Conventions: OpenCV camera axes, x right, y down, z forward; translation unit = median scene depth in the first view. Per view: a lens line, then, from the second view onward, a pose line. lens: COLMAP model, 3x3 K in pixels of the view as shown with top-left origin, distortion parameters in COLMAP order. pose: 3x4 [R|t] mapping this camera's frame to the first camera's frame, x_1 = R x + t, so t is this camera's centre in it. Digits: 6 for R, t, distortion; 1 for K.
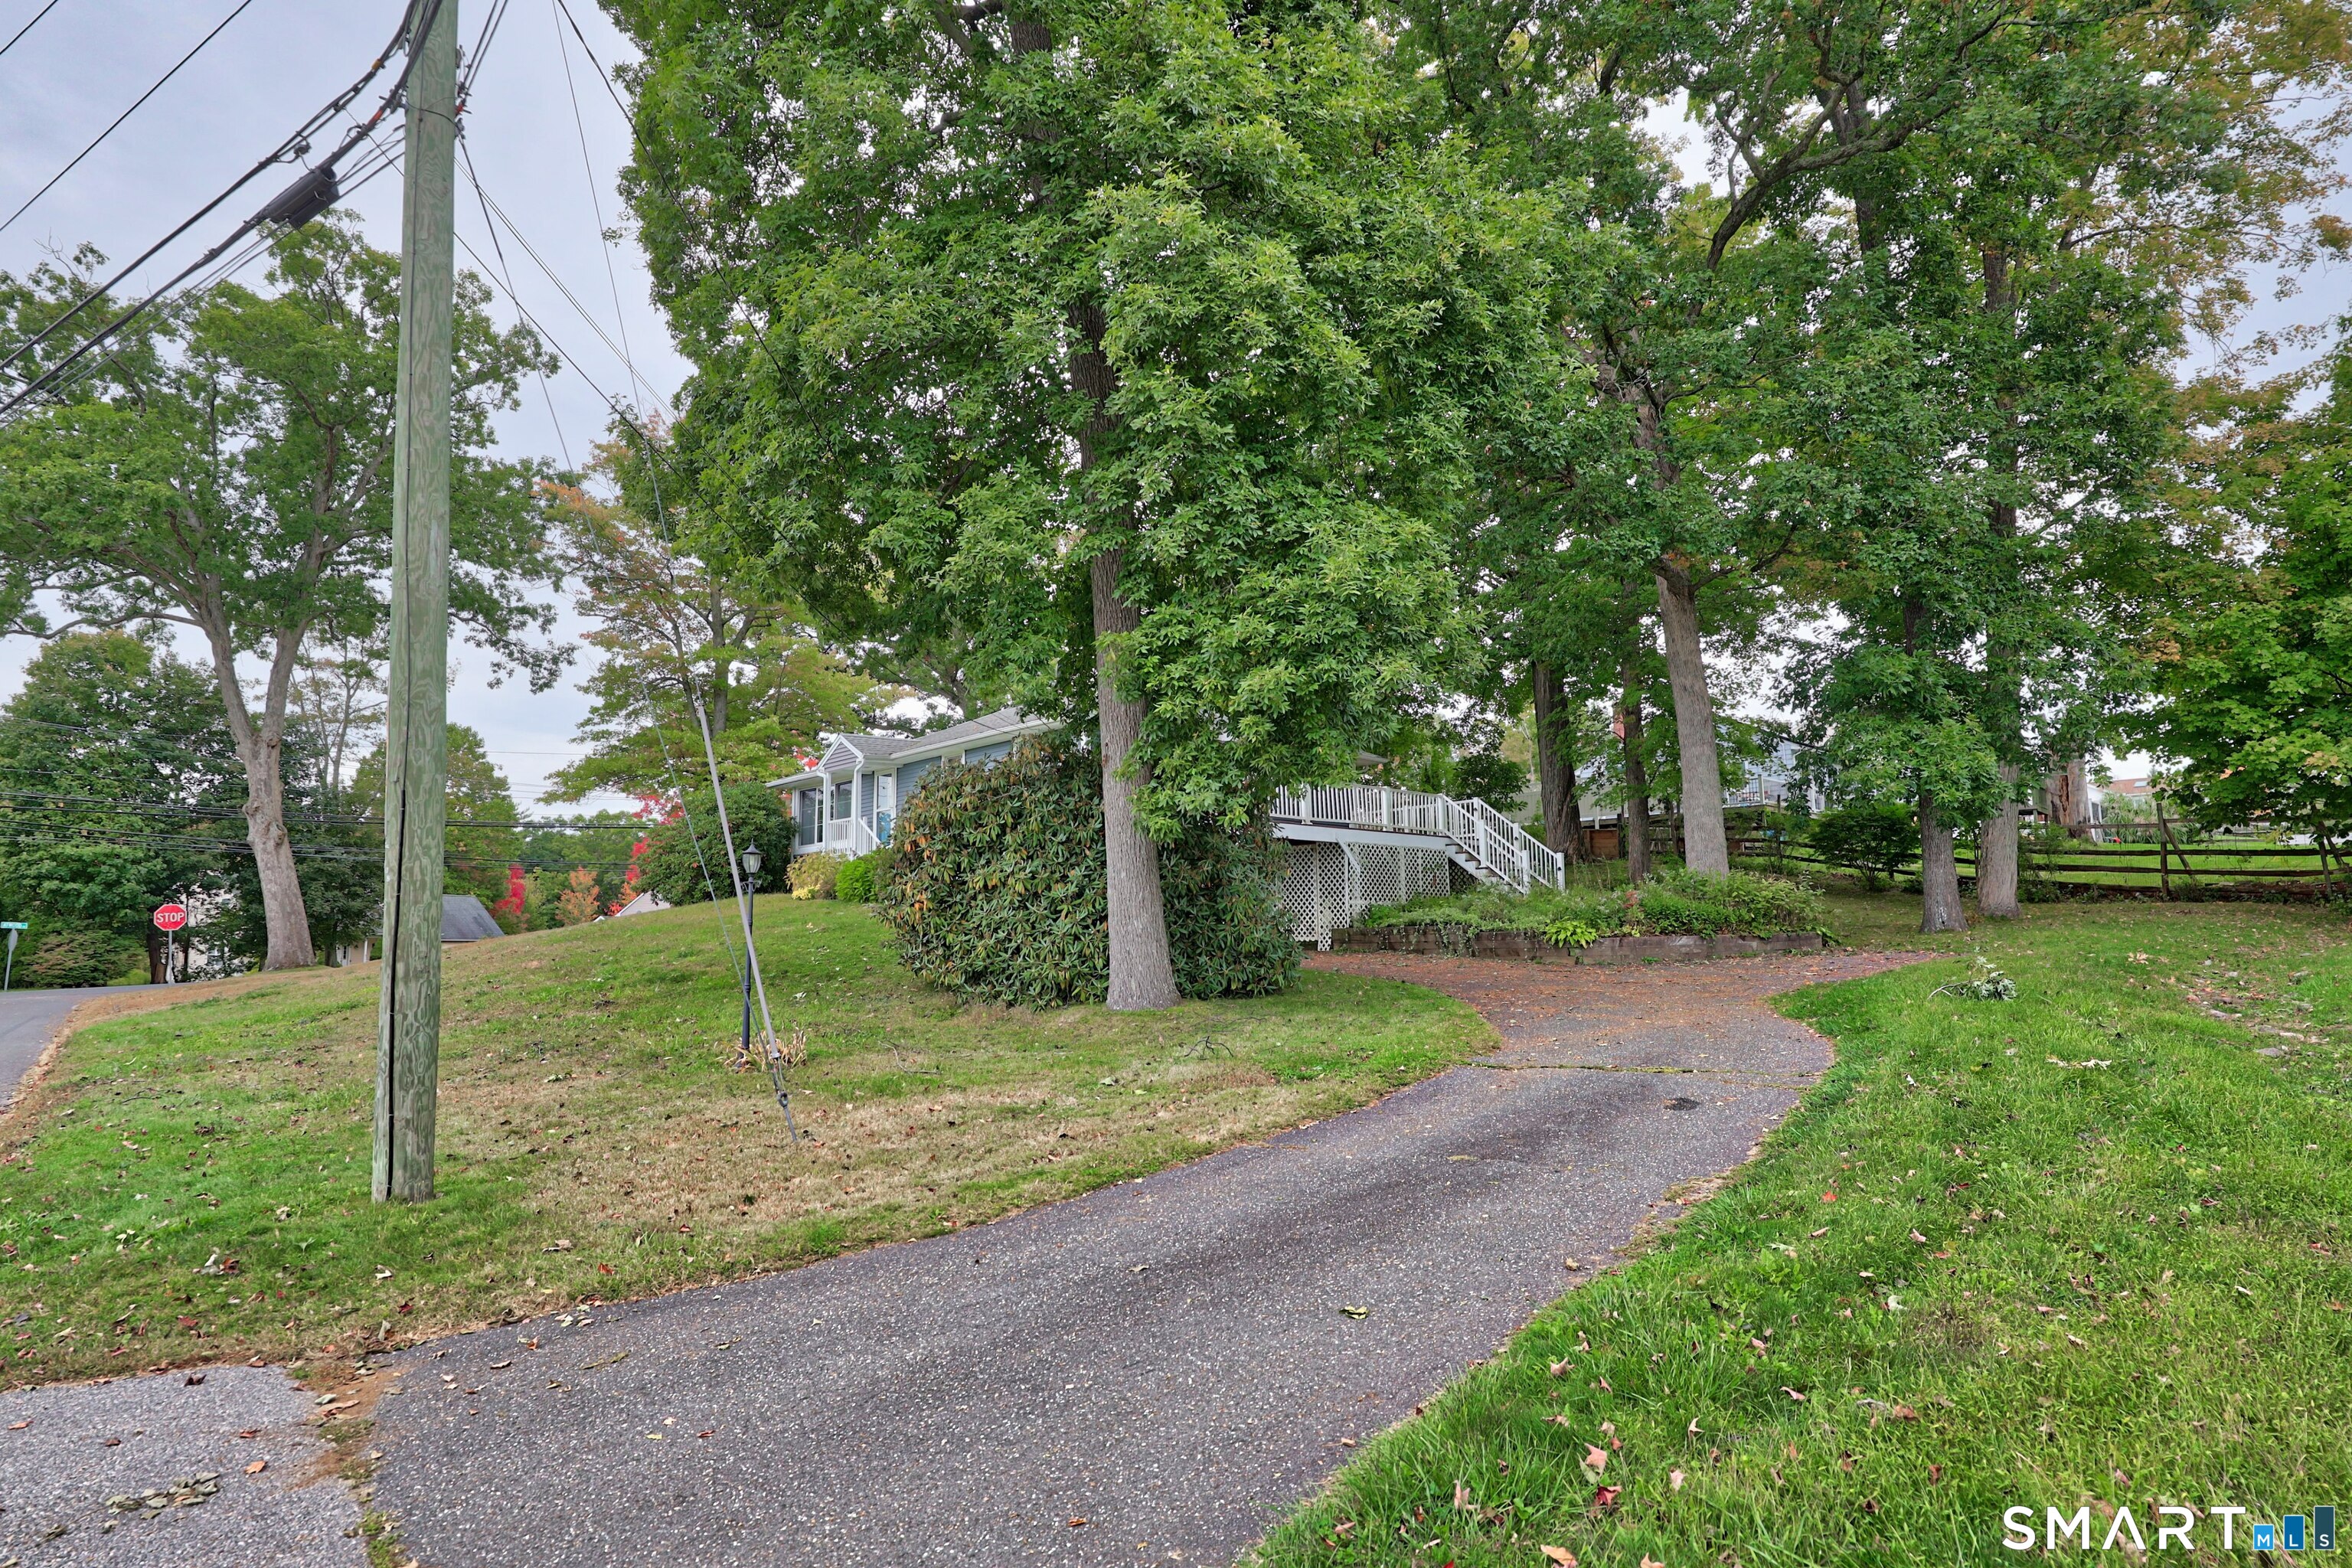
lens RADIAL K [[1296.7, 0, 1180.2], [0, 1296.7, 783.9], [0, 0, 1]] dist [-0.001214, -0.000836]
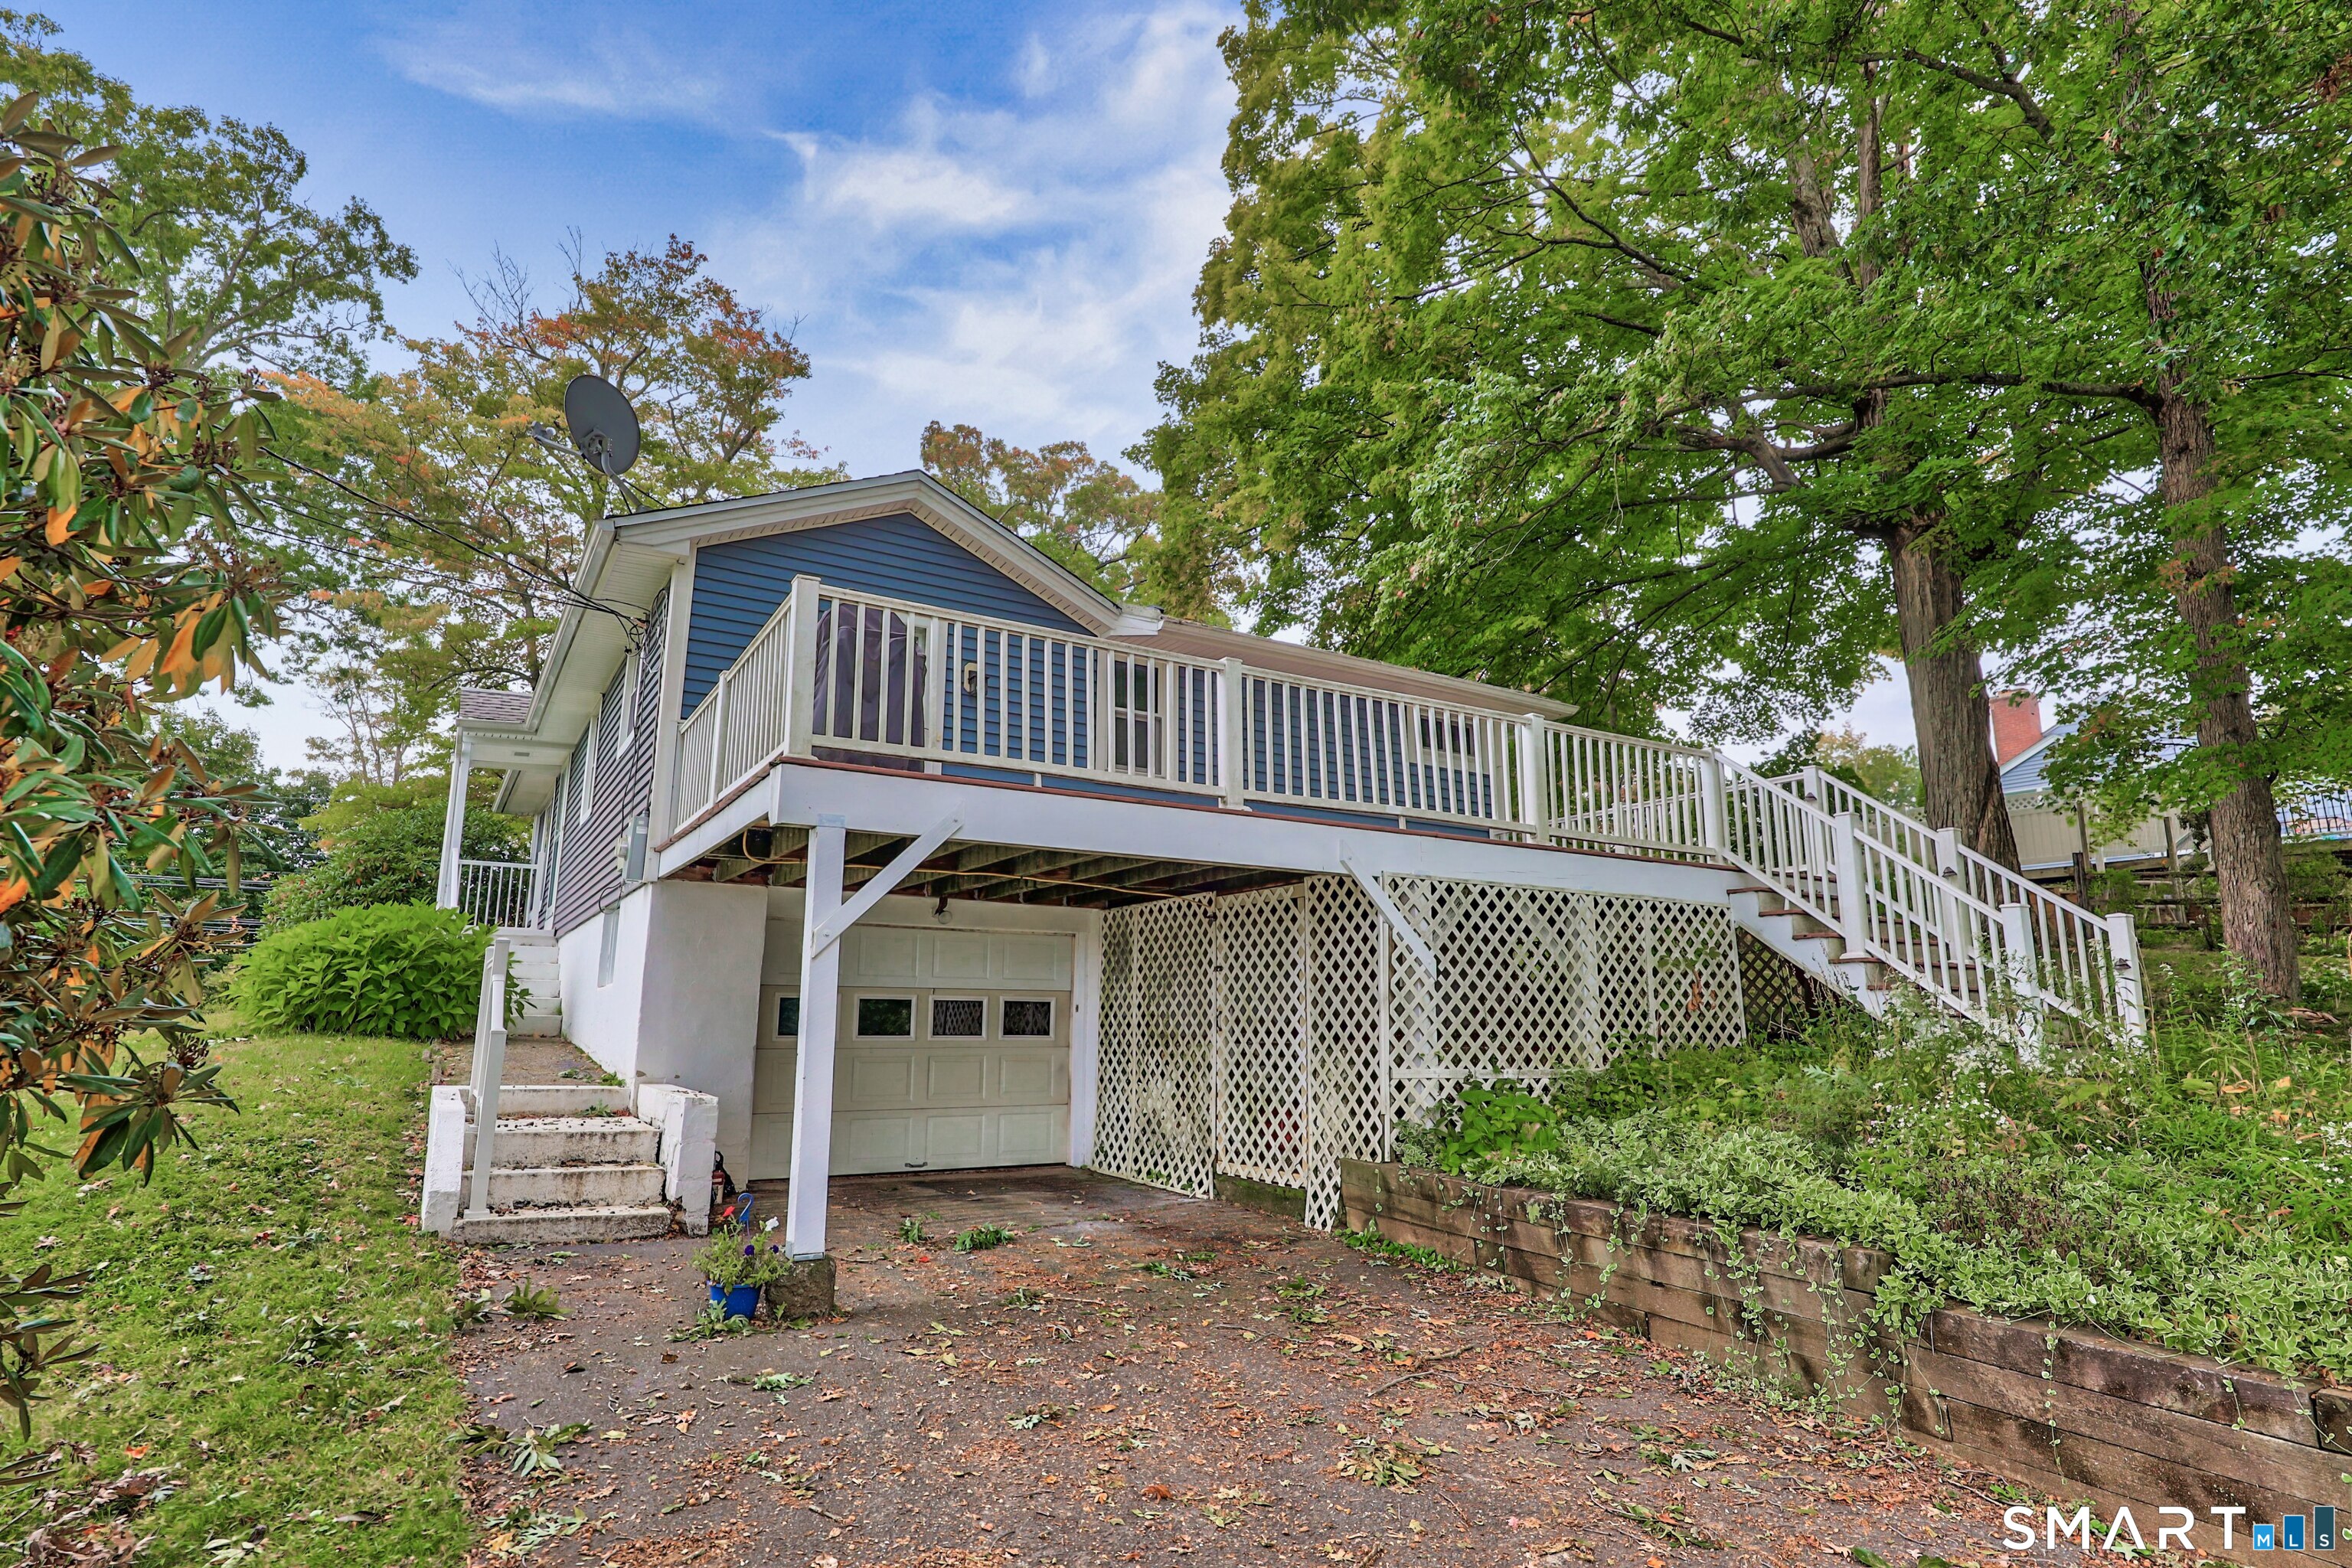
lens RADIAL K [[1266.6, 0, 1159.5], [0, 1266.6, 770.8], [0, 0, 1]] dist [-0.002790, 0.001278]
pose [[0.977269, -0.023364, -0.210713, 0.124422], [0.007059, 0.996944, -0.077803, 0.038594], [0.211887, 0.074547, 0.974447, 0.616380]]
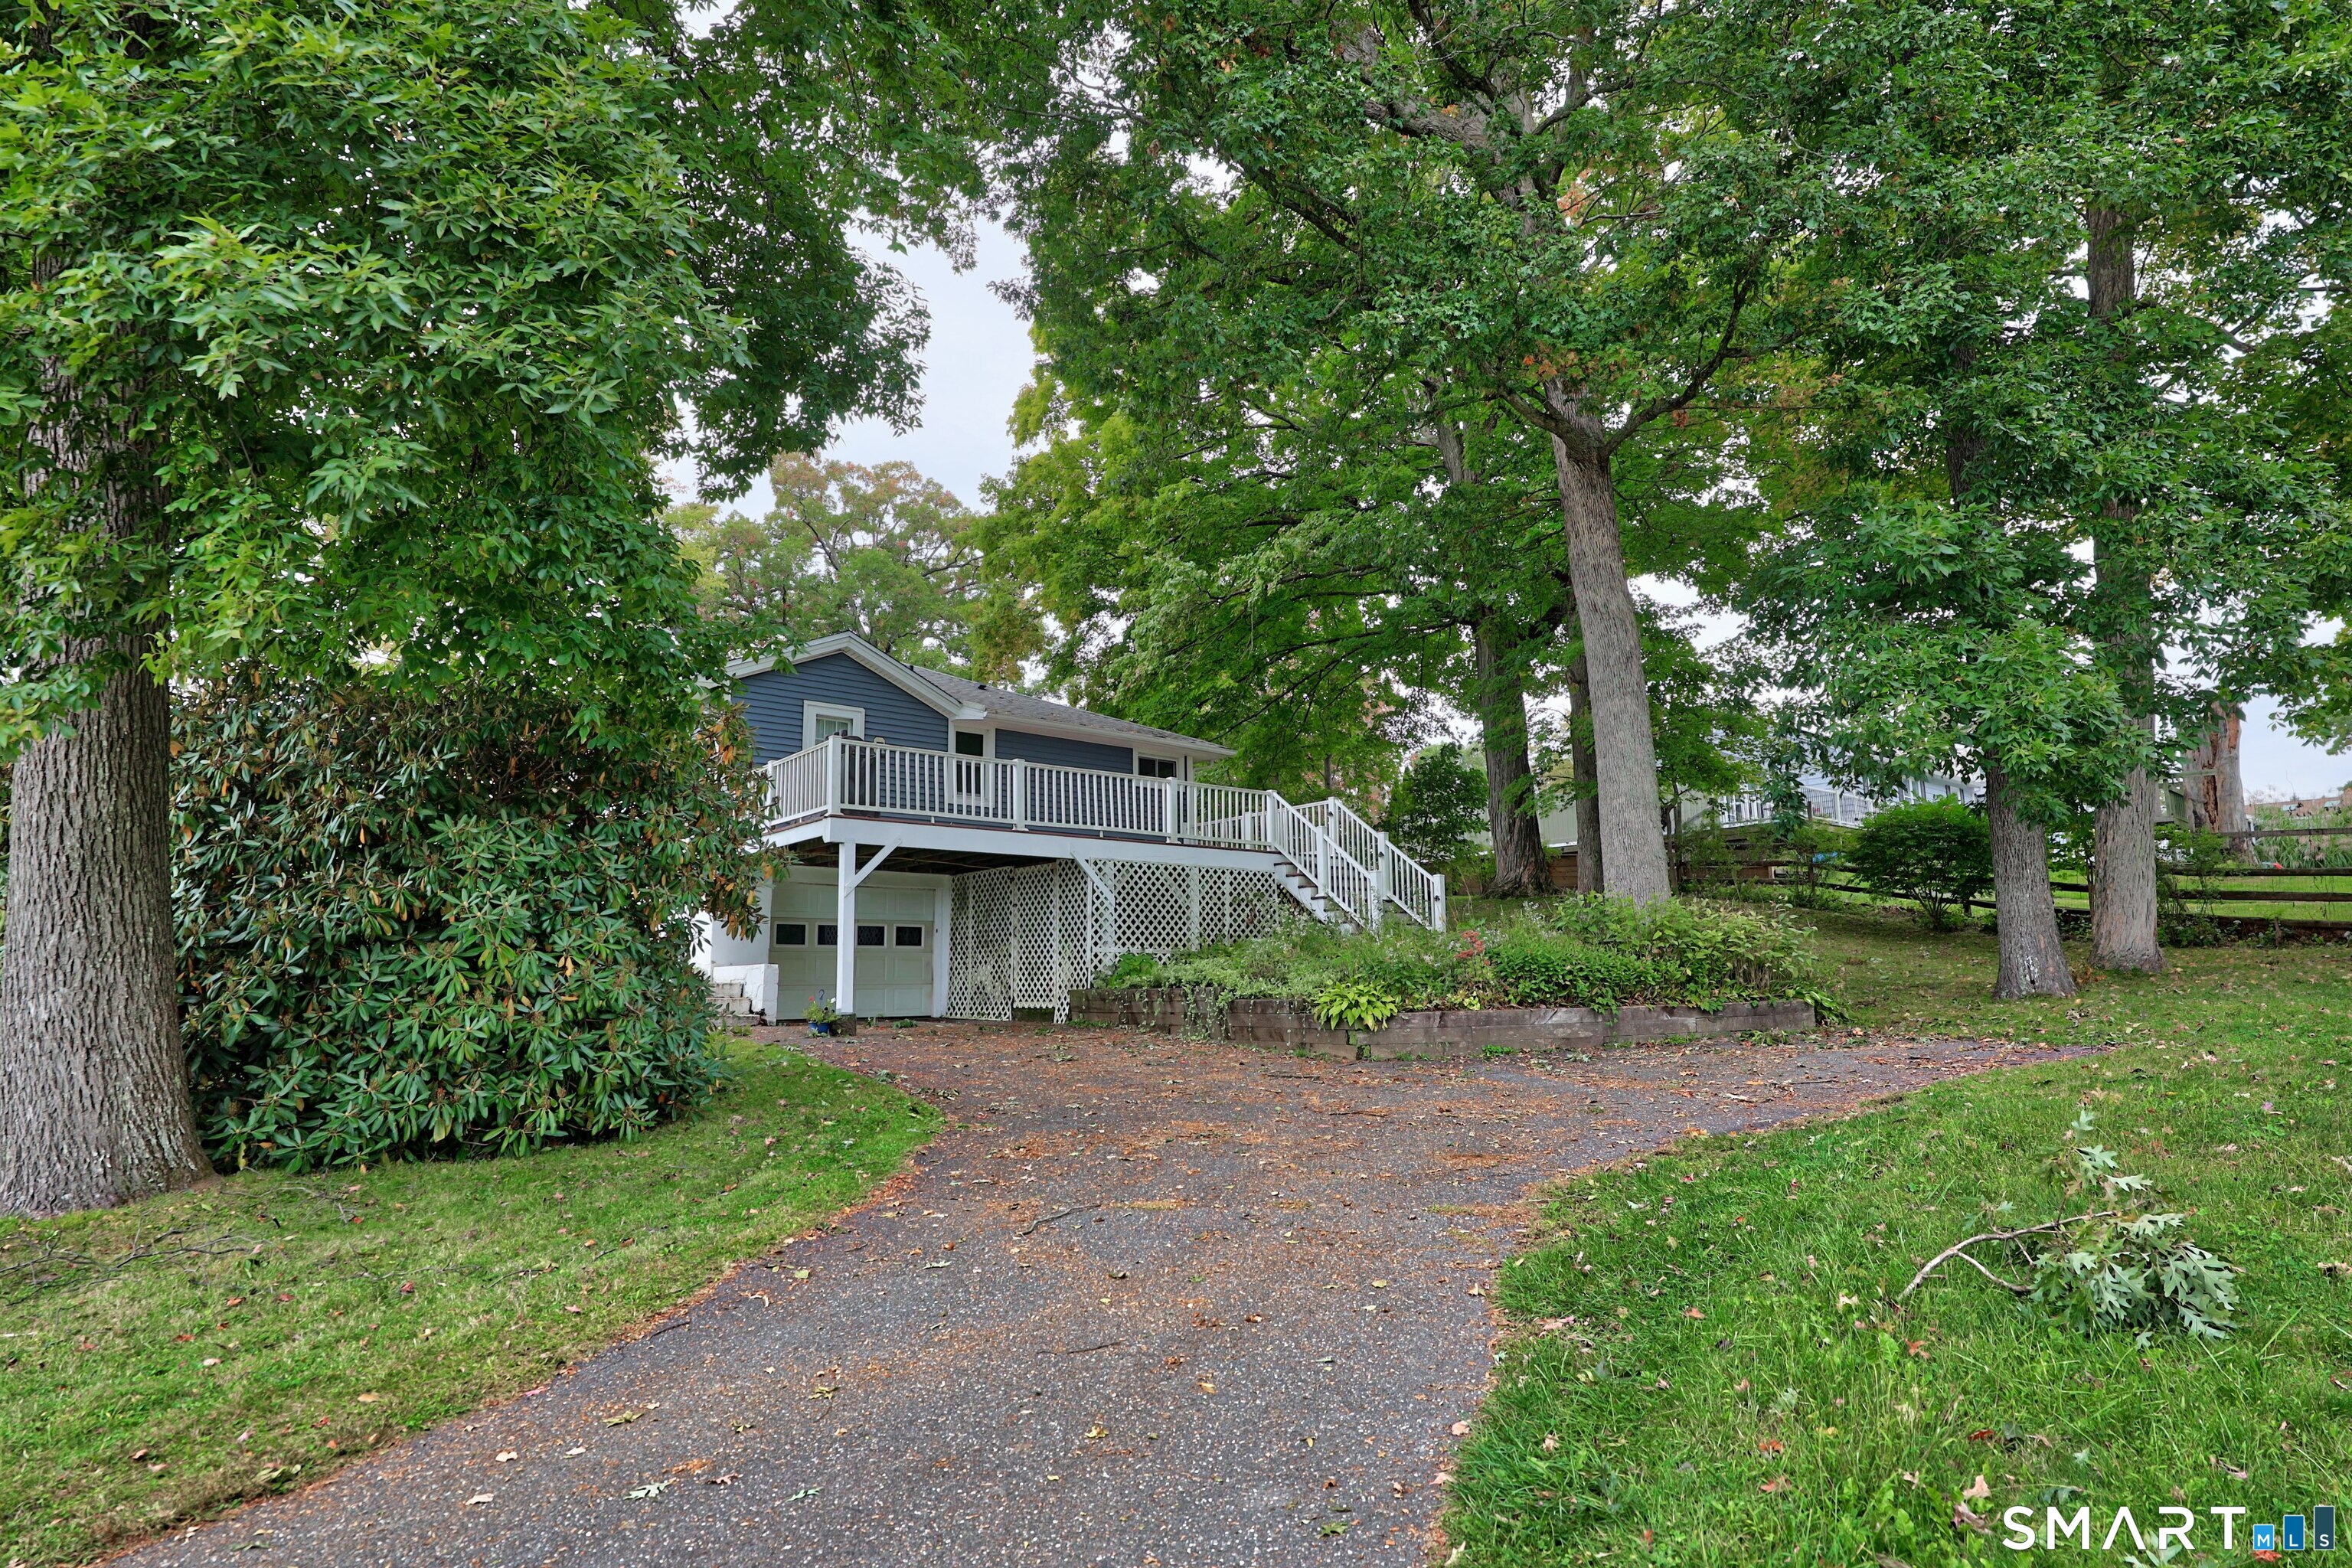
lens RADIAL K [[1296.7, 0, 1164.5], [0, 1296.7, 780.9], [0, 0, 1]] dist [-0.001214, -0.000836]
pose [[0.997616, -0.011230, -0.068096, 0.187473], [0.008703, 0.999267, -0.037287, 0.026898], [0.068465, 0.036606, 0.996982, 0.303744]]
